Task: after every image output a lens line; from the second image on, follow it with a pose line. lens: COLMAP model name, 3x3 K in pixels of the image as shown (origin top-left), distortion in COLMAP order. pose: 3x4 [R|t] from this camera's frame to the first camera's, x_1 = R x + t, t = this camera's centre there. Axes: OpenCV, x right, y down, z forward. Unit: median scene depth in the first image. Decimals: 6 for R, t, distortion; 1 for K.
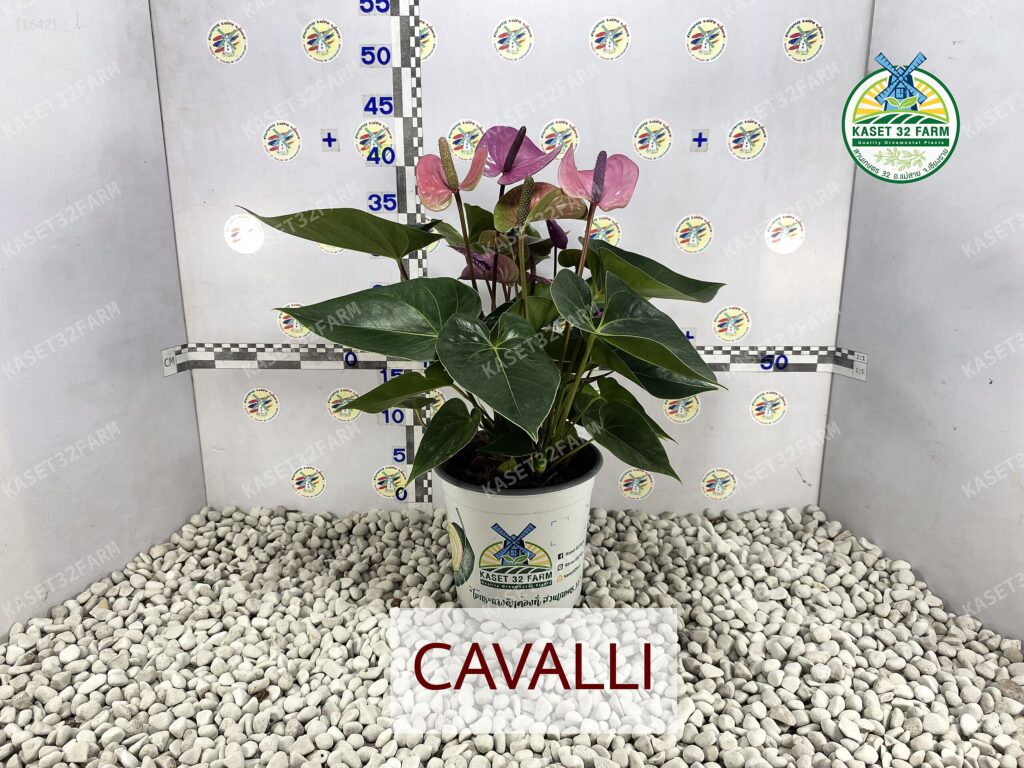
lens RADIAL K [[745.0, 0, 507.3], [0, 745.0, 376.1], [0, 0, 1]] dist [-0.016843, -0.007899]
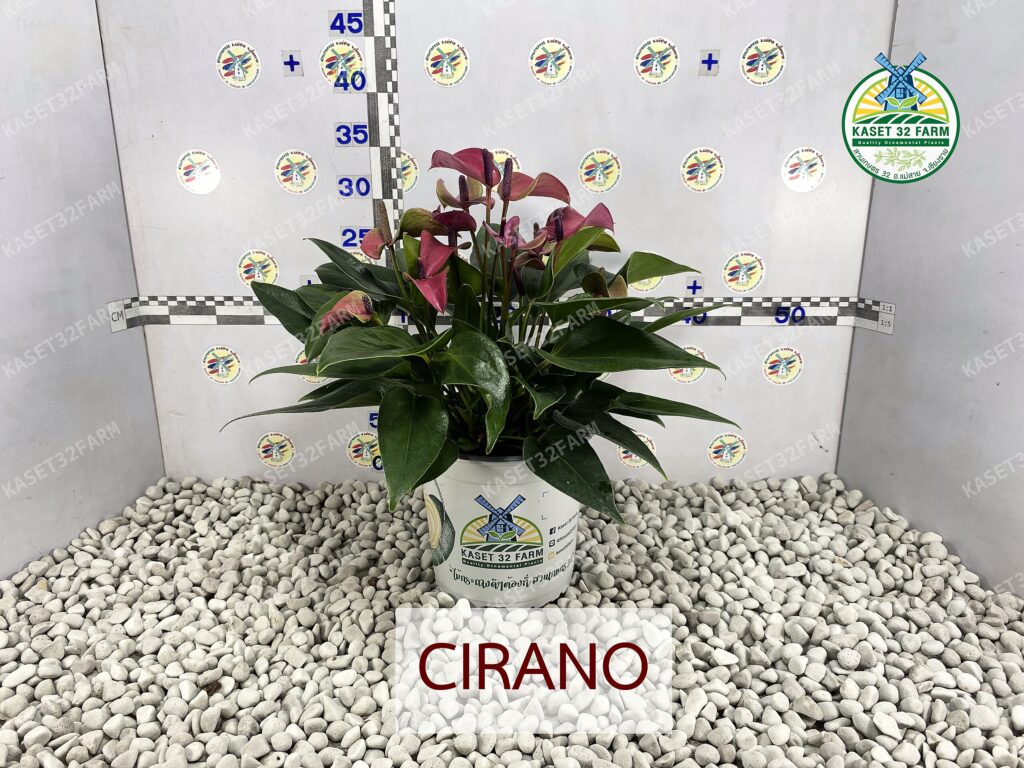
lens RADIAL K [[745.0, 0, 504.3], [0, 745.0, 375.2], [0, 0, 1]] dist [-0.016843, -0.007899]
pose [[0.999980, -0.003661, 0.005214, 0.007940], [0.003510, 0.999582, 0.028694, 0.029236], [-0.005317, -0.028675, 0.999575, 0.104990]]
